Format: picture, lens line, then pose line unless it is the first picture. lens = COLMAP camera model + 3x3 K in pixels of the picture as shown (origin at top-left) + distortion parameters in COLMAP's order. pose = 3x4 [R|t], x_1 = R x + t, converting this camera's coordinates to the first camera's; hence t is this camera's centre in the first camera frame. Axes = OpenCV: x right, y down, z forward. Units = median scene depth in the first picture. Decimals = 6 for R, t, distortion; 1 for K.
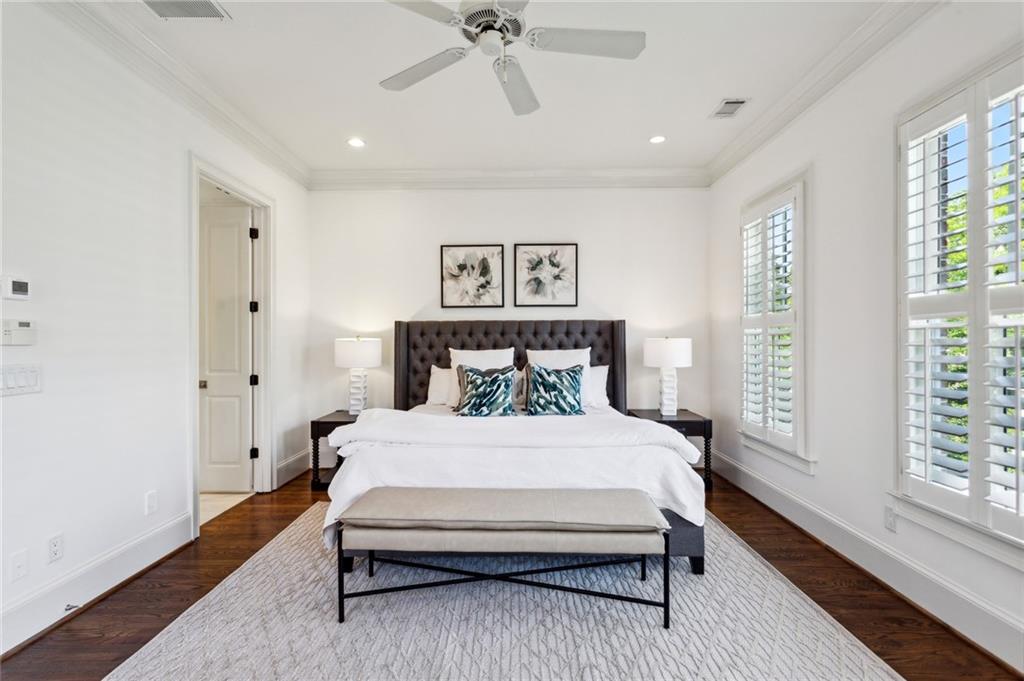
lens RADIAL K [[487.9, 0, 514.4], [0, 487.9, 340.8], [0, 0, 1]] dist [-0.002806, 0.003569]
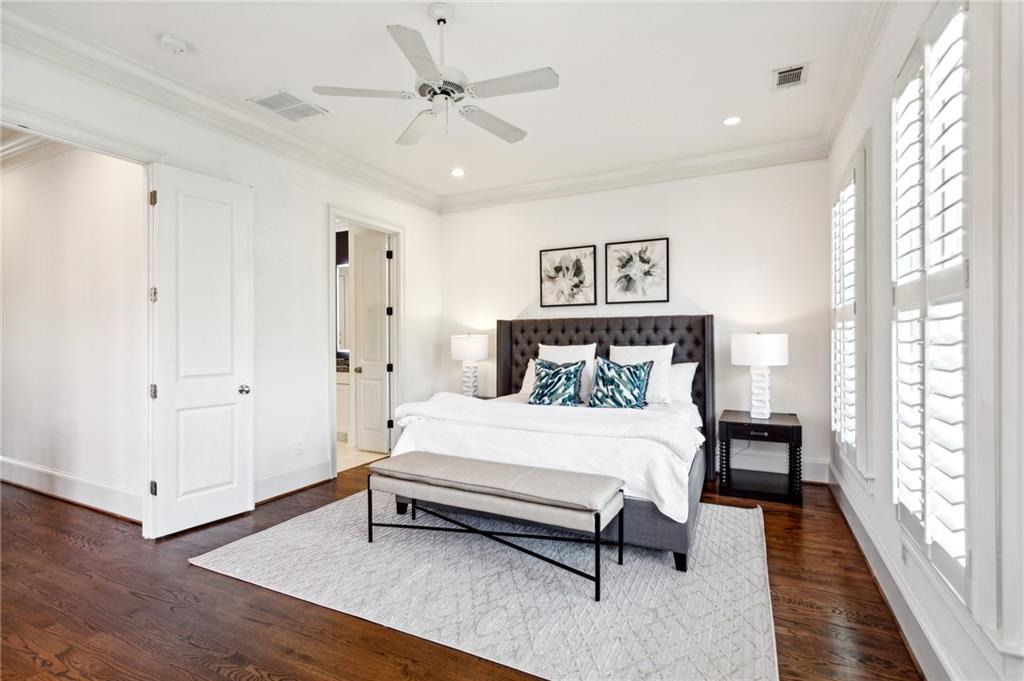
lens RADIAL K [[487.9, 0, 511.3], [0, 487.9, 342.9], [0, 0, 1]] dist [-0.002806, 0.003569]
pose [[0.899544, 0.003766, -0.436813, 0.330465], [0.003503, 0.999868, 0.015835, -0.004968], [0.436815, -0.015774, 0.899413, -0.033354]]
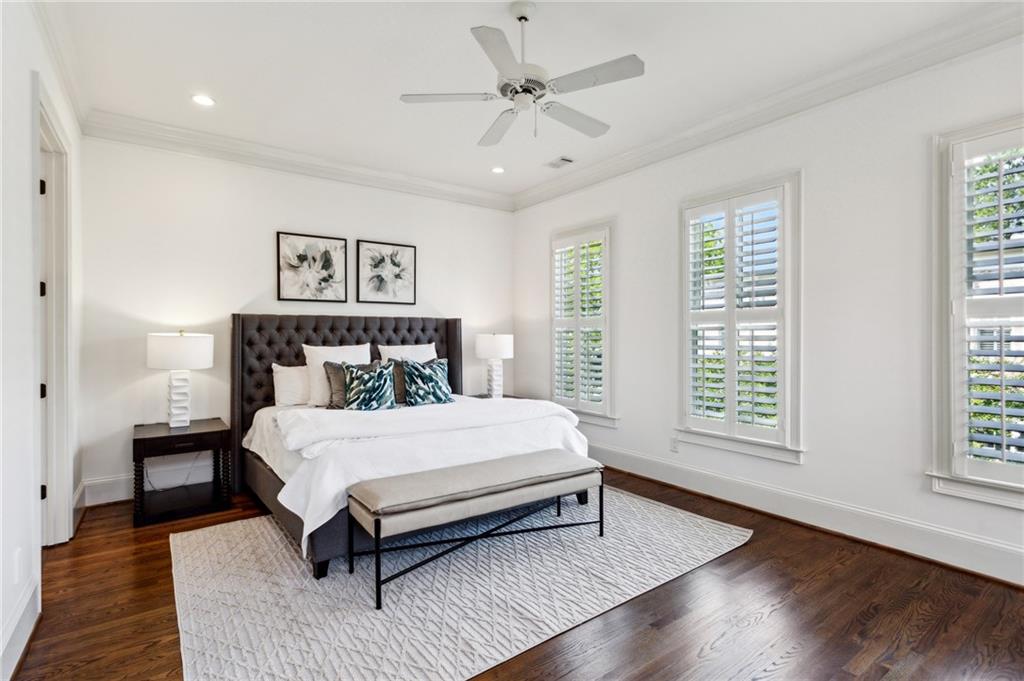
lens RADIAL K [[487.9, 0, 521.9], [0, 487.9, 338.1], [0, 0, 1]] dist [-0.002806, 0.003569]
pose [[0.798254, -0.000876, 0.602321, -0.401894], [-0.001532, 0.999993, 0.003486, -0.001108], [-0.602319, -0.003706, 0.798247, -0.003932]]
